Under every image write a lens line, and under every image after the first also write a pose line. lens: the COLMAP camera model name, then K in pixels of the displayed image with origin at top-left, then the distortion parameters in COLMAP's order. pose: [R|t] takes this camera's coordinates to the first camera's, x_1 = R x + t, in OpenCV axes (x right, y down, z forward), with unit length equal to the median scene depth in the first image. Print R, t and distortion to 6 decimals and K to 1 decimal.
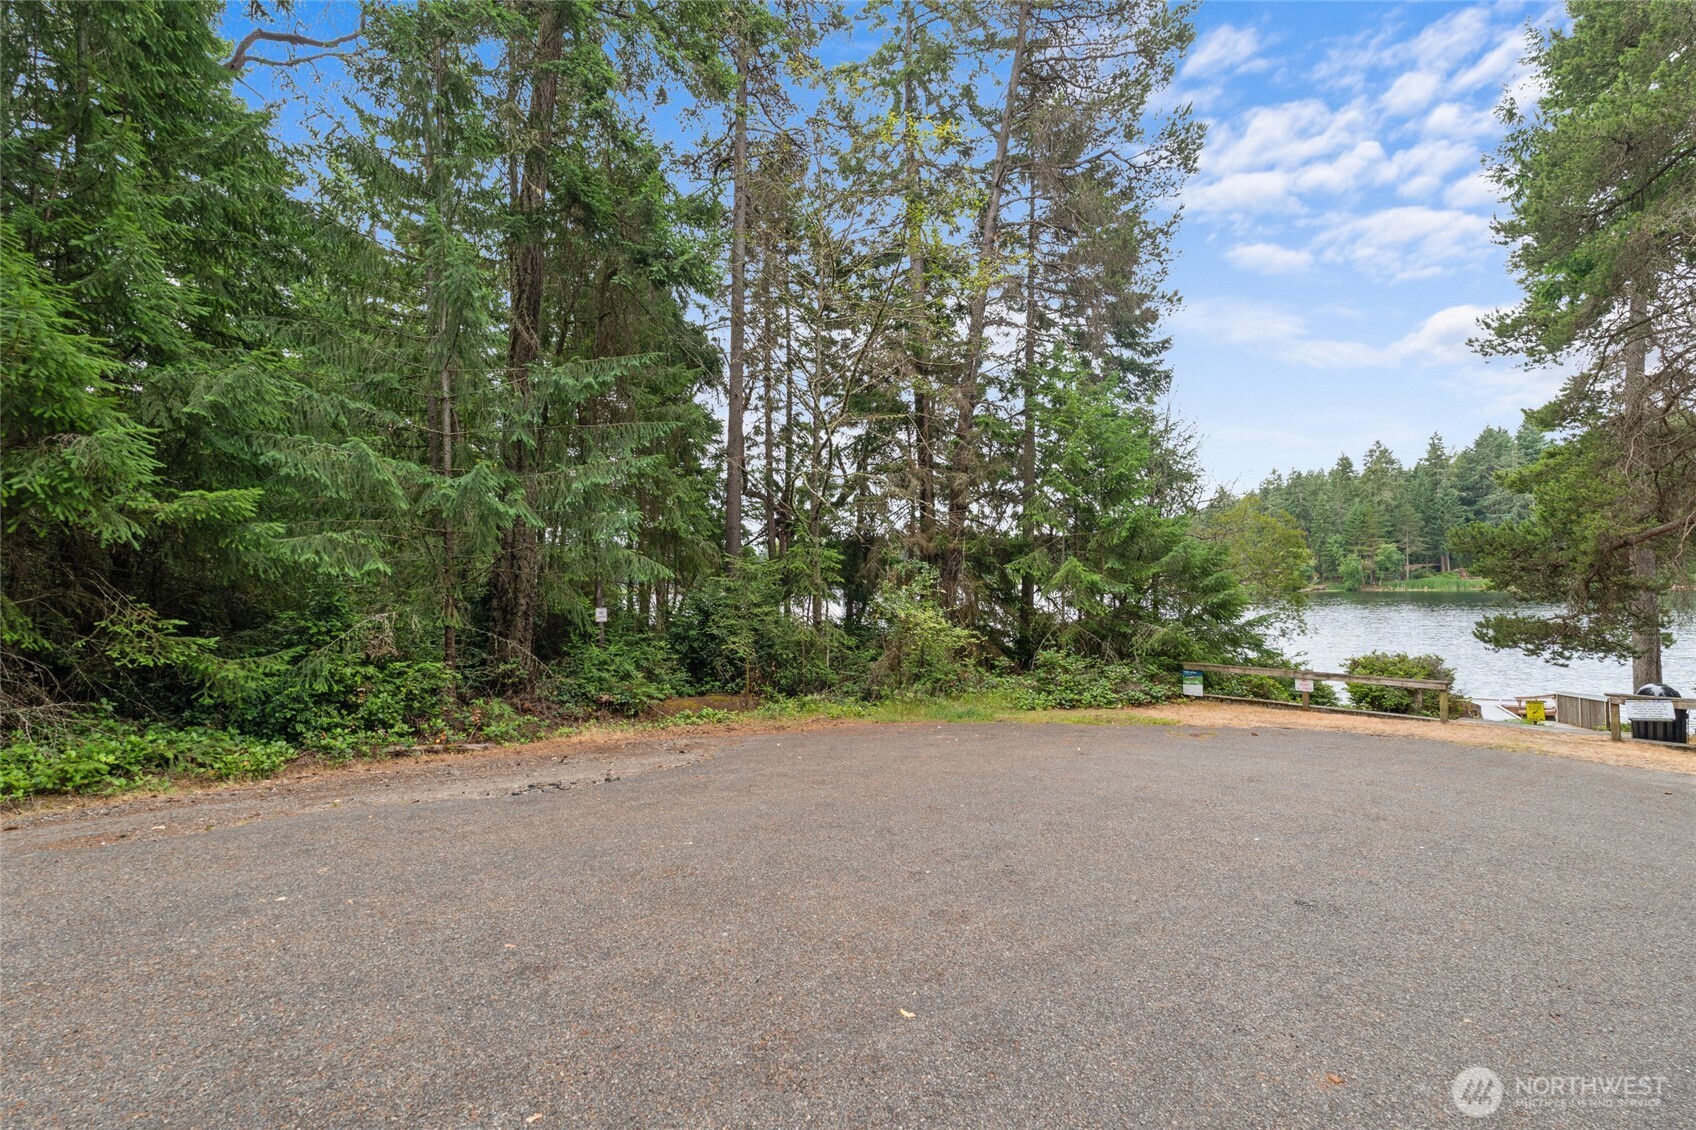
lens RADIAL K [[754.5, 0, 848.0], [0, 754.5, 565.0], [0, 0, 1]] dist [-0.005832, -0.000730]
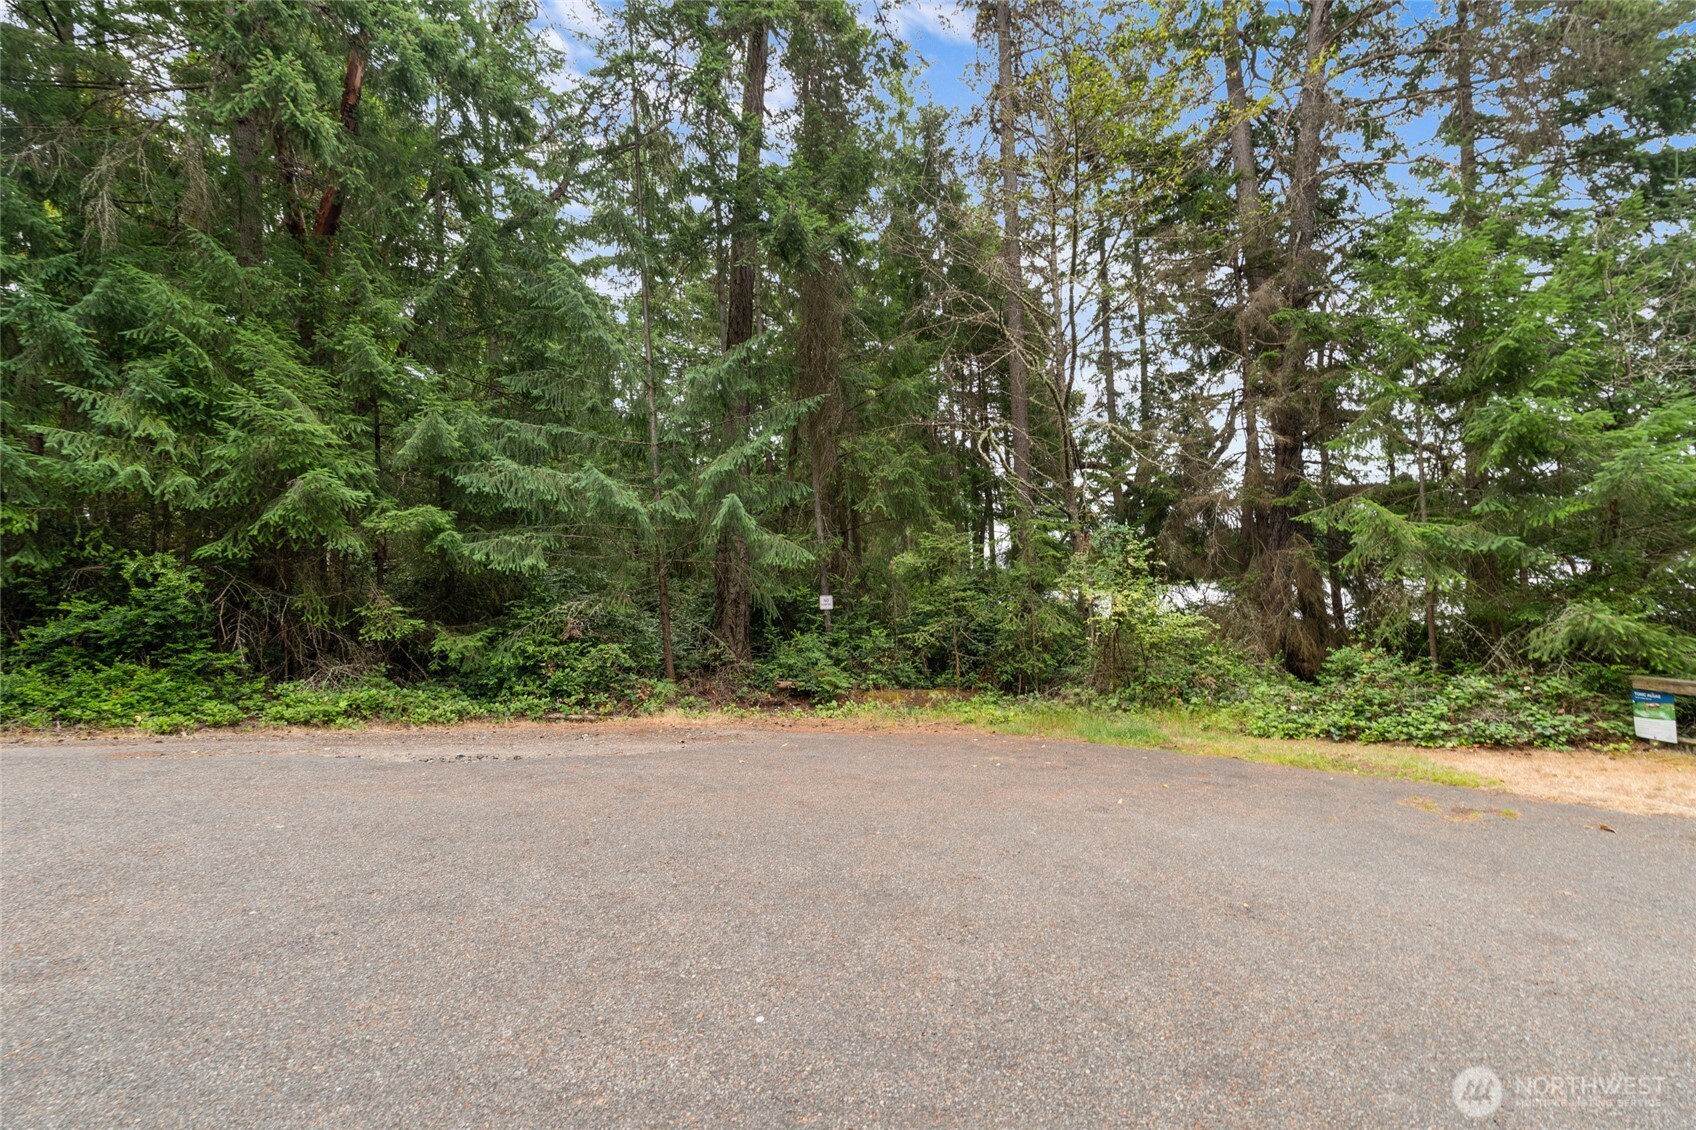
lens RADIAL K [[754.5, 0, 848.0], [0, 754.5, 565.0], [0, 0, 1]] dist [-0.005832, -0.000730]
pose [[0.786486, -0.044334, -0.616014, 0.303514], [0.049949, 0.998719, -0.008105, 0.024863], [0.615584, -0.024395, 0.787693, 0.218223]]
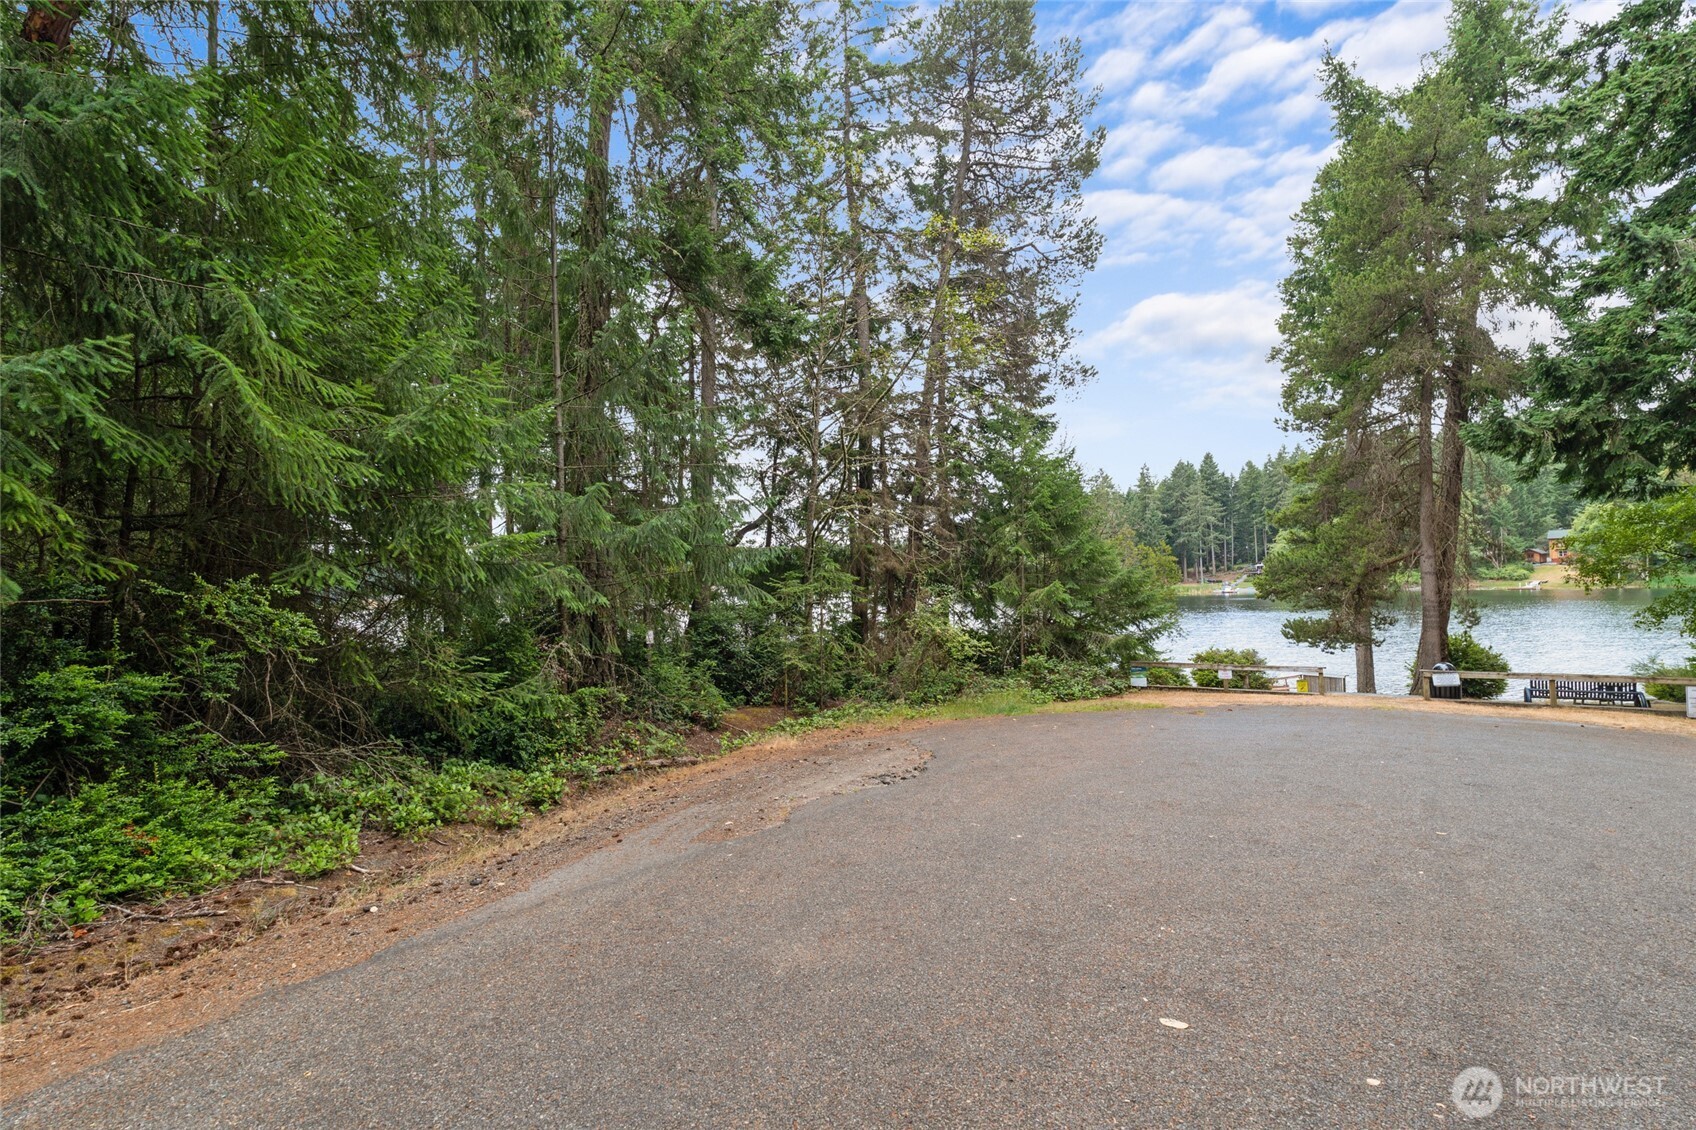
lens RADIAL K [[754.5, 0, 848.0], [0, 754.5, 565.0], [0, 0, 1]] dist [-0.005832, -0.000730]
pose [[0.953610, 0.000025, 0.301045, -0.367665], [0.003528, 0.999930, -0.011257, -0.020804], [-0.301024, 0.011796, 0.953544, -0.083583]]
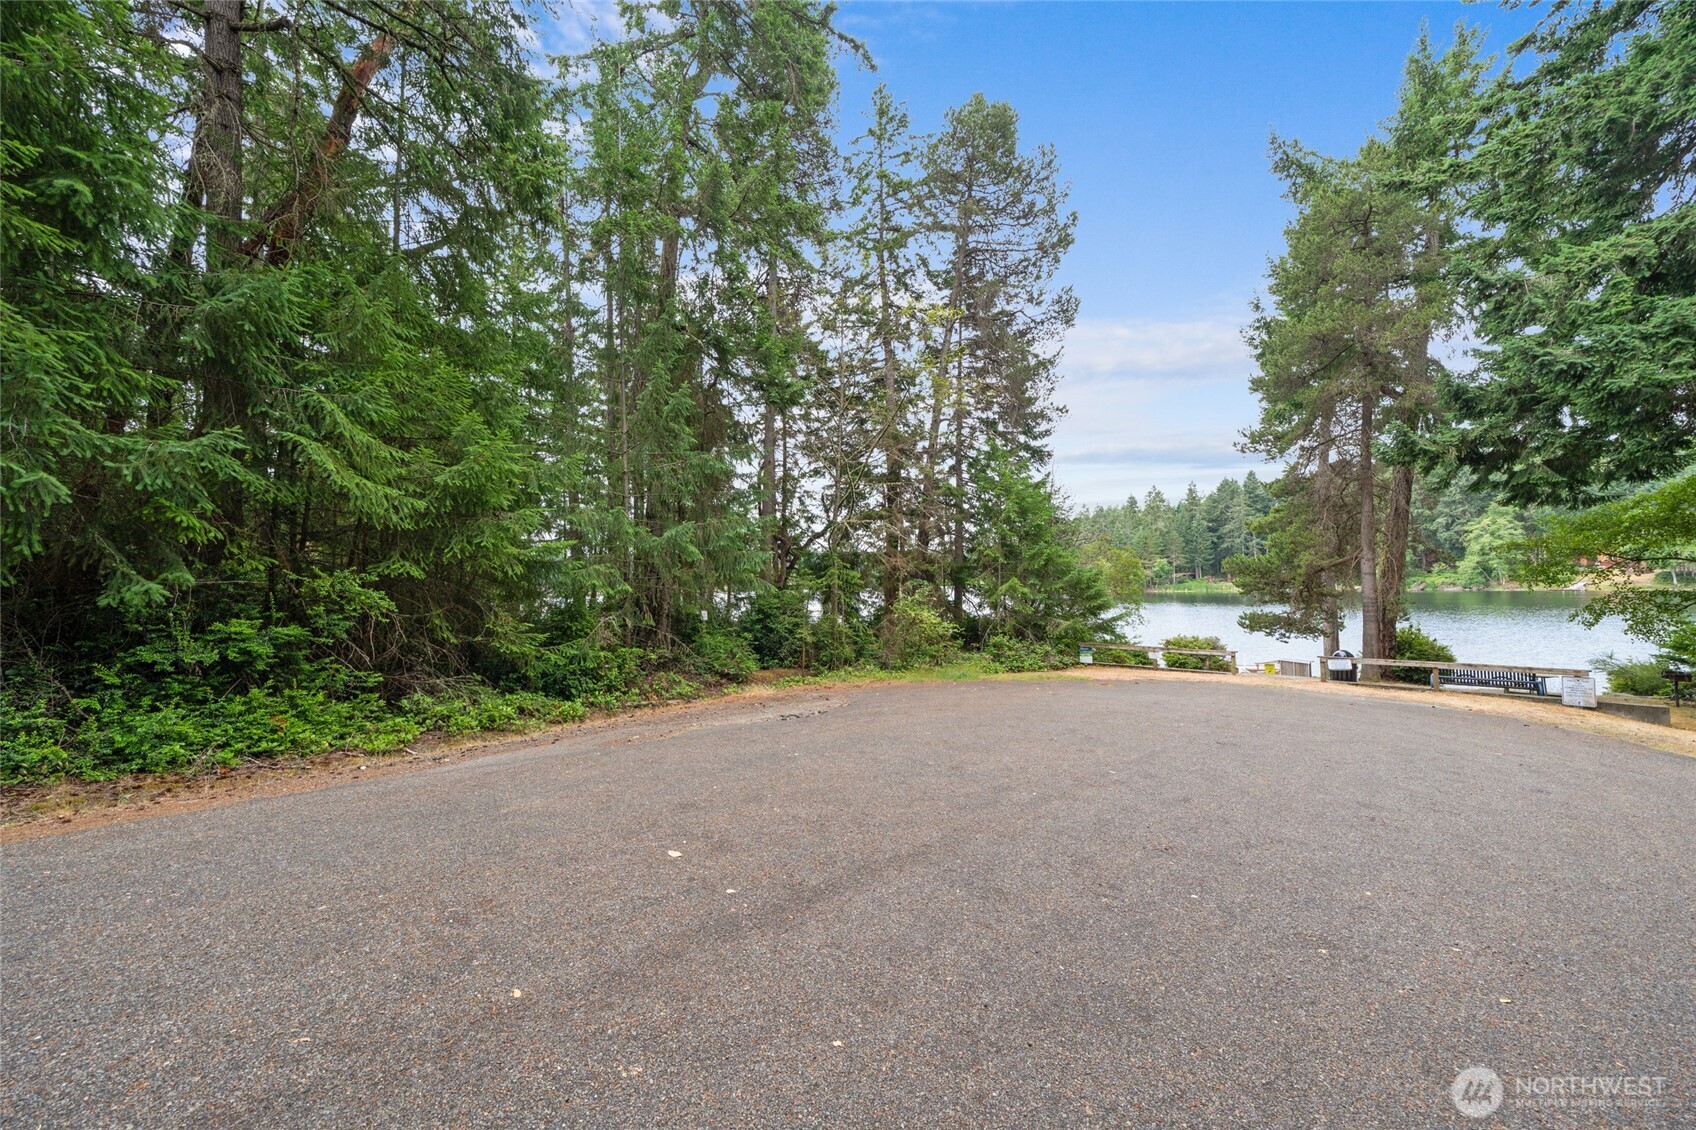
lens RADIAL K [[588.1, 0, 844.0], [0, 588.1, 564.1], [0, 0, 1]] dist [-0.006802, 0.000000]
pose [[0.991288, 0.004742, 0.131629, -0.199649], [-0.003040, 0.999909, -0.013129, -0.018639], [-0.131680, 0.012615, 0.991212, -0.164904]]
